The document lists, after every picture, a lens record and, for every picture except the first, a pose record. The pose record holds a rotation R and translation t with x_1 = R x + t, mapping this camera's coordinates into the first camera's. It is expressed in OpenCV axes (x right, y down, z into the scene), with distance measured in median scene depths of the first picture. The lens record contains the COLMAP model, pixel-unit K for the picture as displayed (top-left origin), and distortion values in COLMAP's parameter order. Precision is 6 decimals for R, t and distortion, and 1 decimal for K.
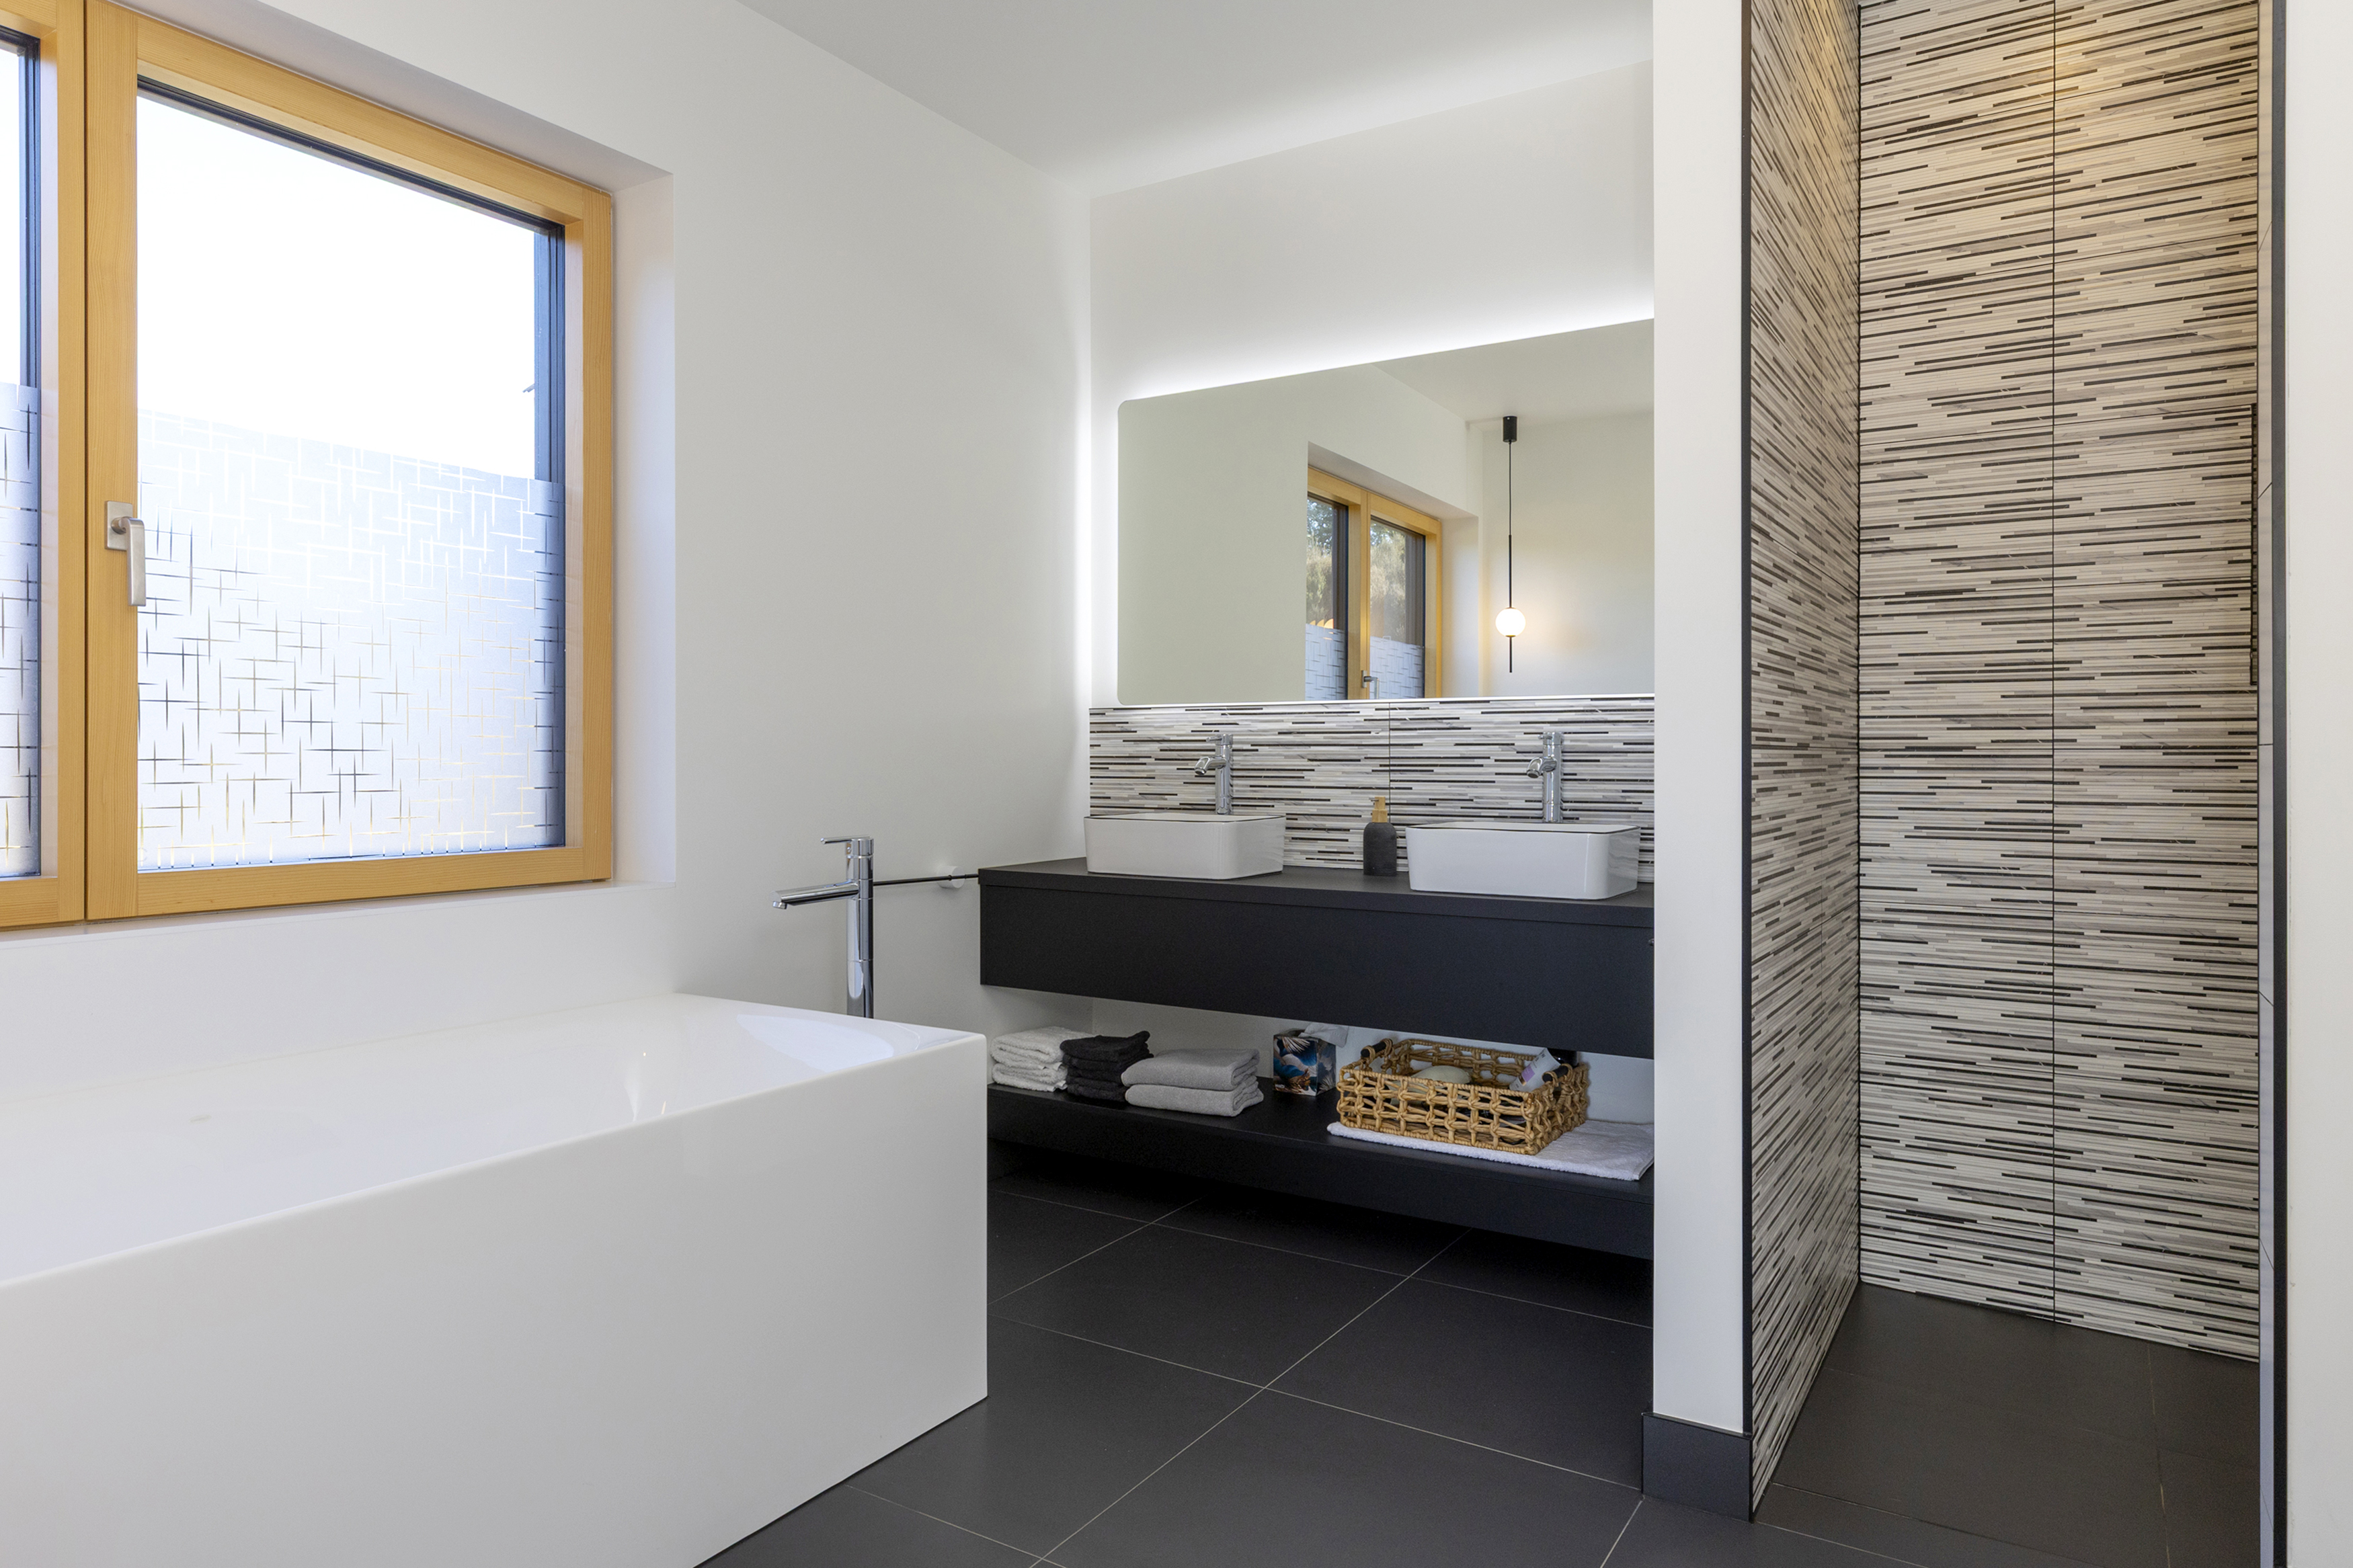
lens RADIAL K [[1428.2, 0, 1169.5], [0, 1428.2, 742.3], [0, 0, 1]] dist [-0.000948, -0.001068]
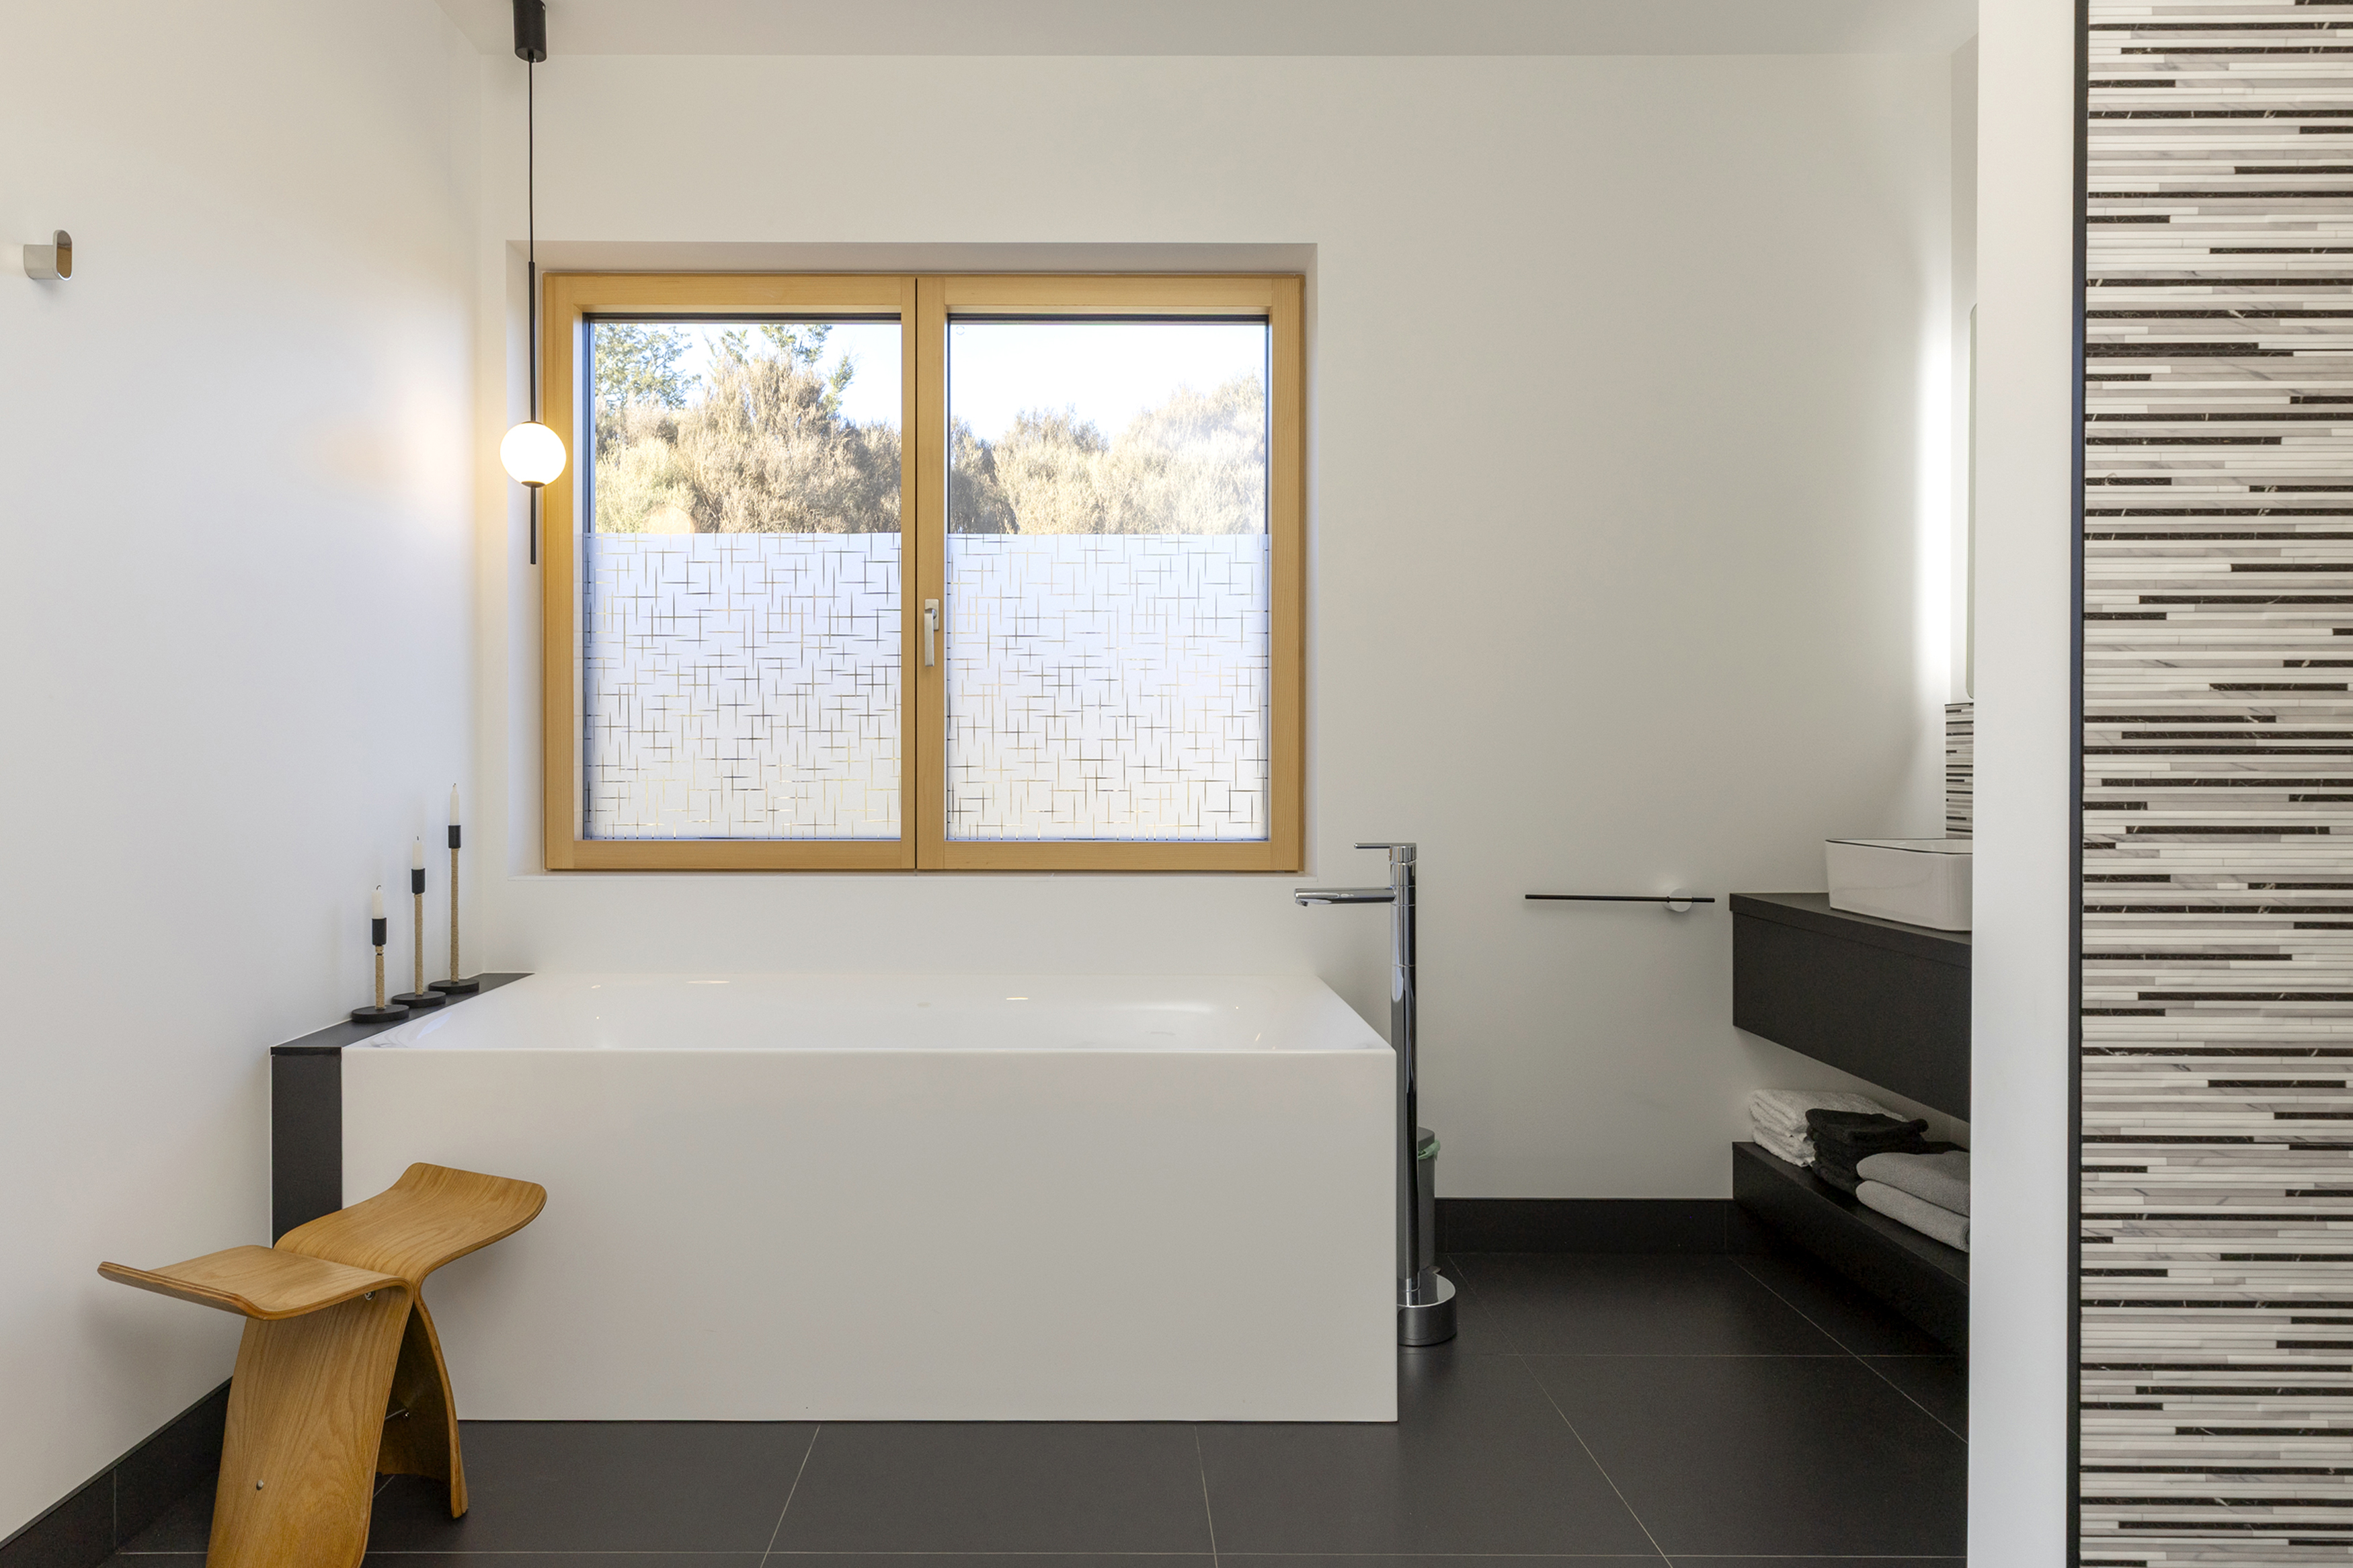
lens RADIAL K [[1420.3, 0, 1175.6], [0, 1420.3, 770.3], [0, 0, 1]] dist [0.002126, -0.000601]
pose [[0.533525, 0.004202, -0.845774, 0.520028], [0.007301, 0.999928, 0.009573, 0.002670], [0.845753, -0.011282, 0.533456, 0.305506]]
